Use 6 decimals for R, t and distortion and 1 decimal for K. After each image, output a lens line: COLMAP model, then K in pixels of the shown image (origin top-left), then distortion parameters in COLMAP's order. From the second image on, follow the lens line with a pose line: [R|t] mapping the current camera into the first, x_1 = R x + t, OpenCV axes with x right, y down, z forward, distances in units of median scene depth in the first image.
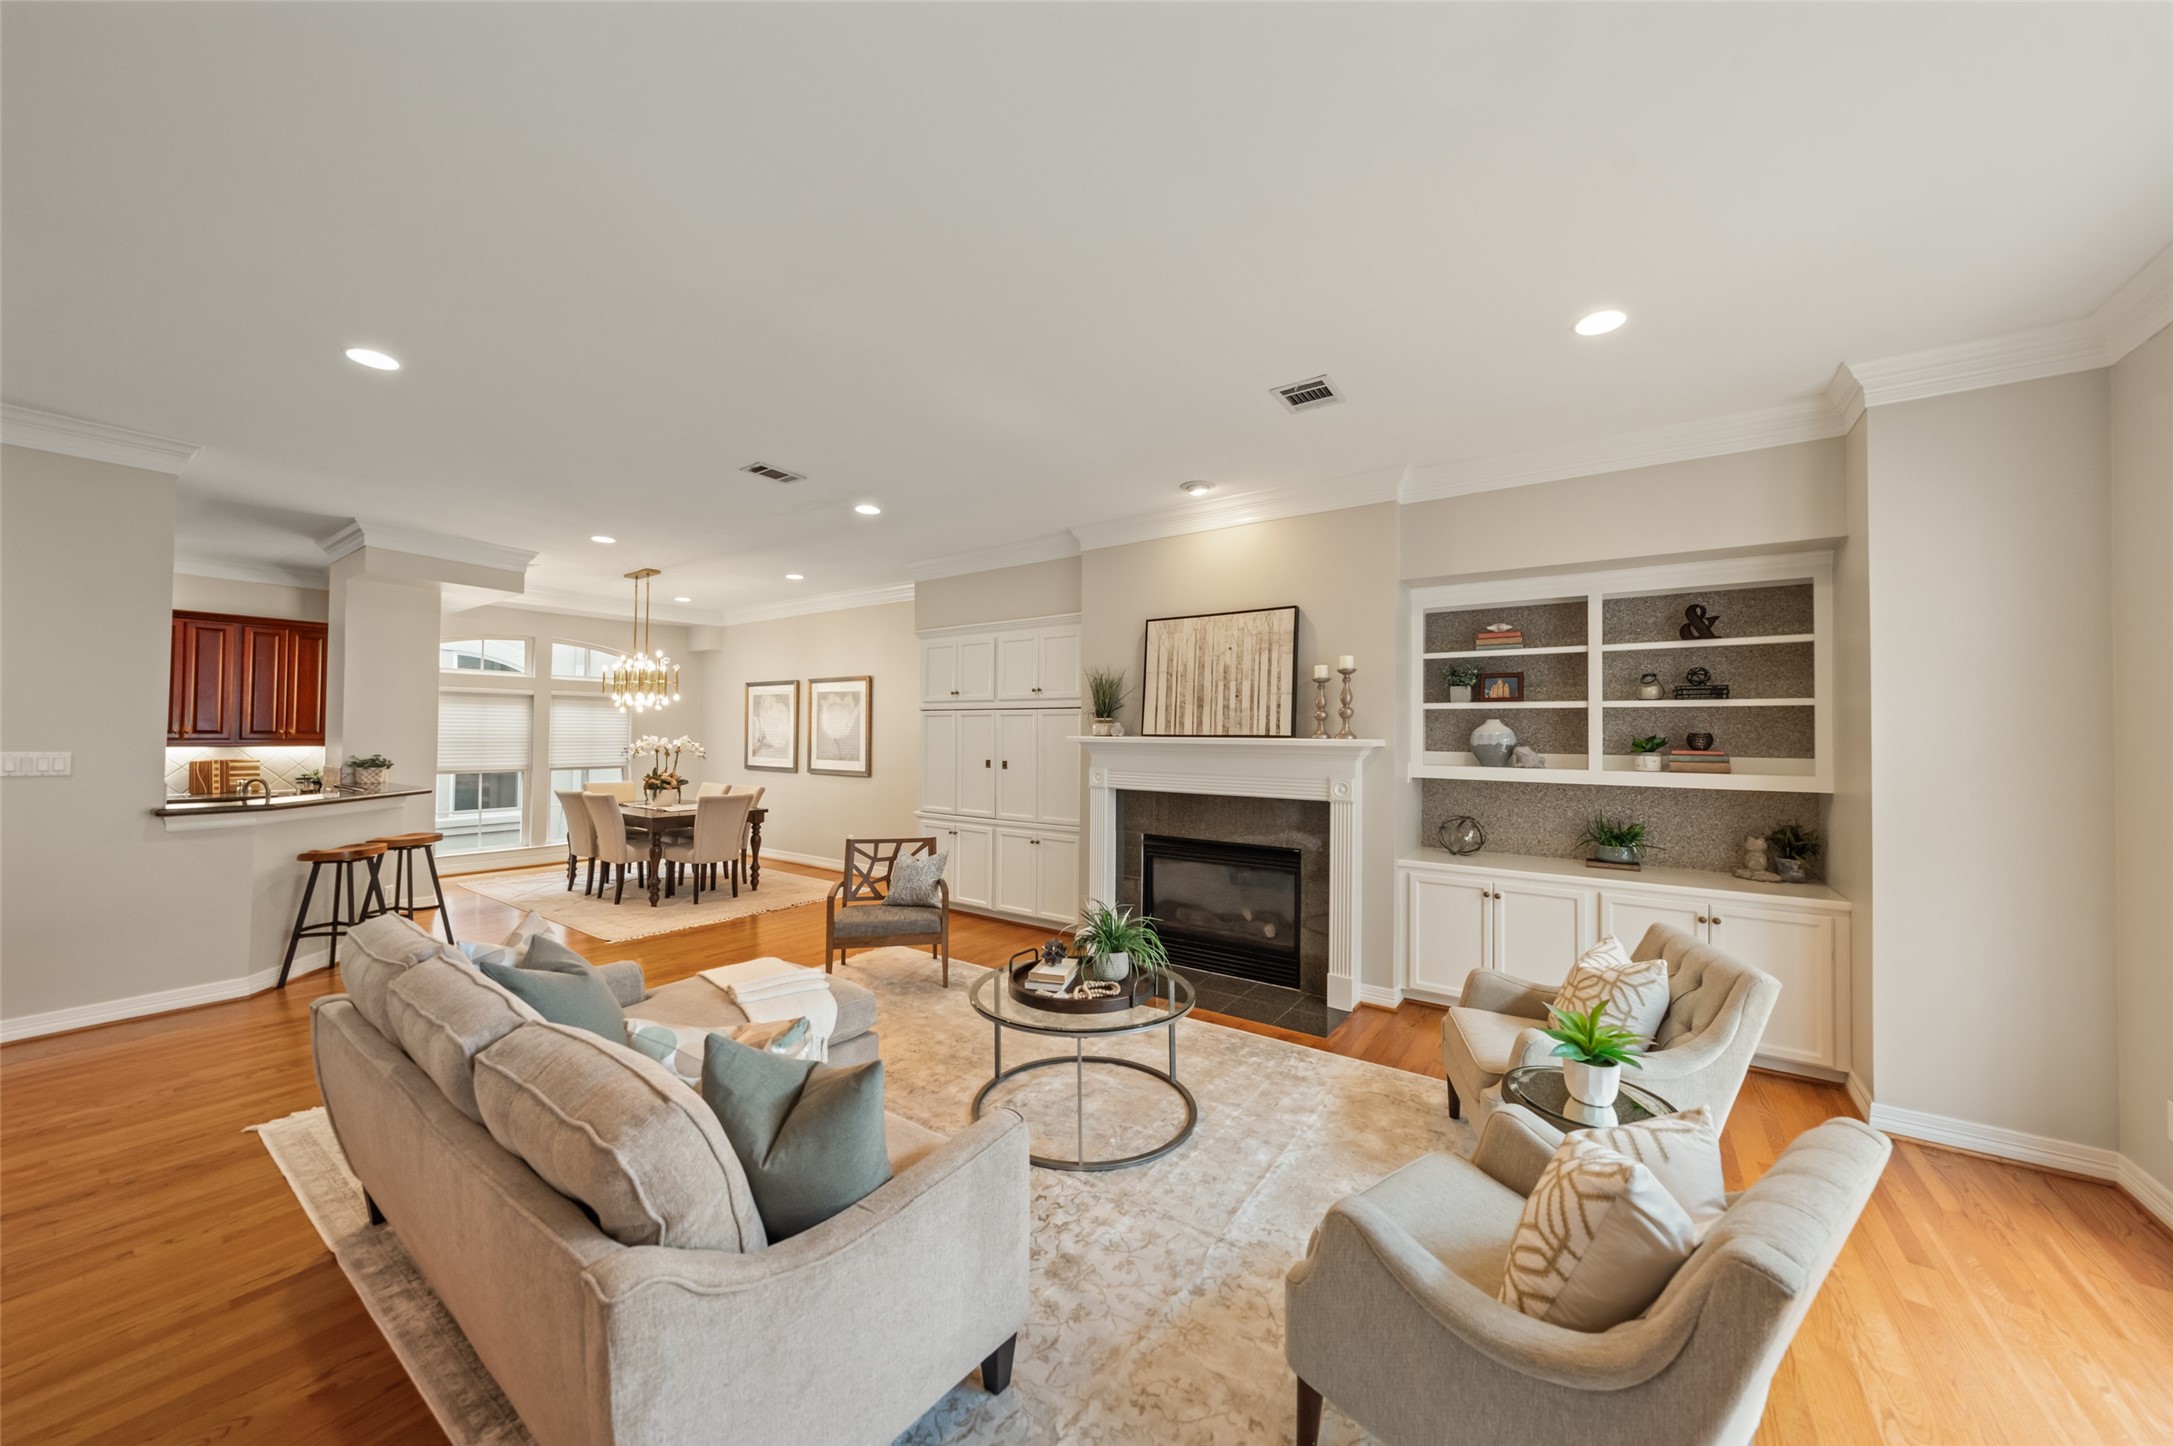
lens RADIAL K [[758.2, 0, 1100.4], [0, 758.2, 722.7], [0, 0, 1]] dist [-0.003052, 0.000458]
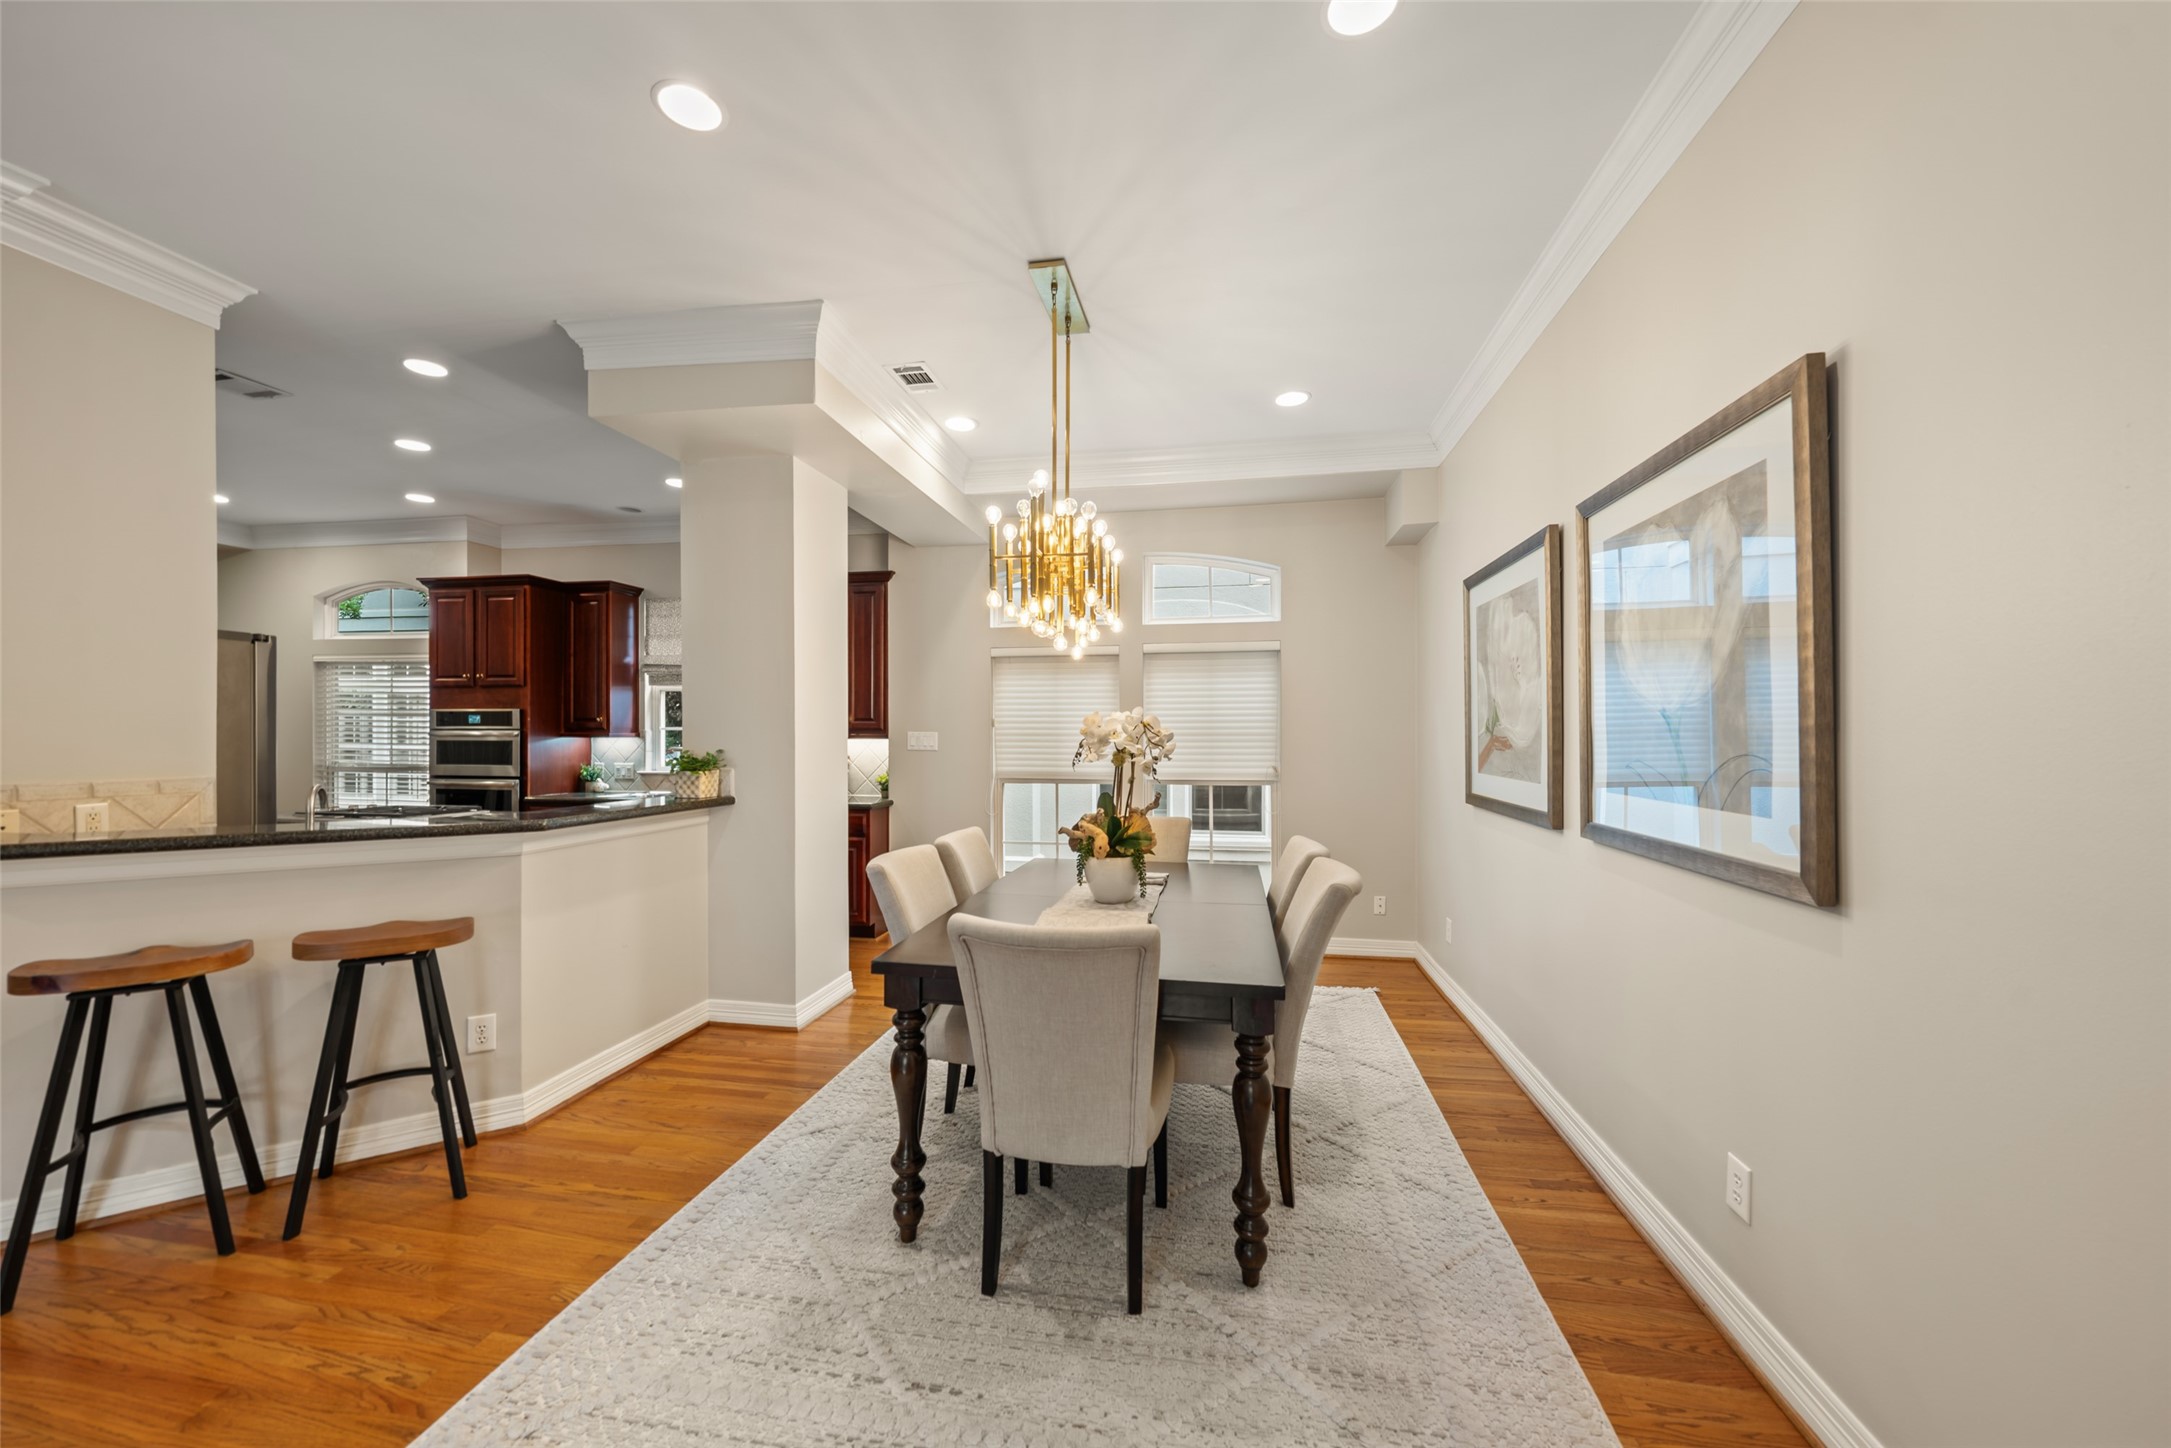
lens RADIAL K [[813.0, 0, 1083.8], [0, 813.0, 730.1], [0, 0, 1]] dist [-0.002017, -0.000624]
pose [[0.415887, -0.011142, -0.909348, -0.335615], [0.016219, 0.999857, -0.004833, 0.043544], [0.909272, -0.012739, 0.416008, 1.266066]]
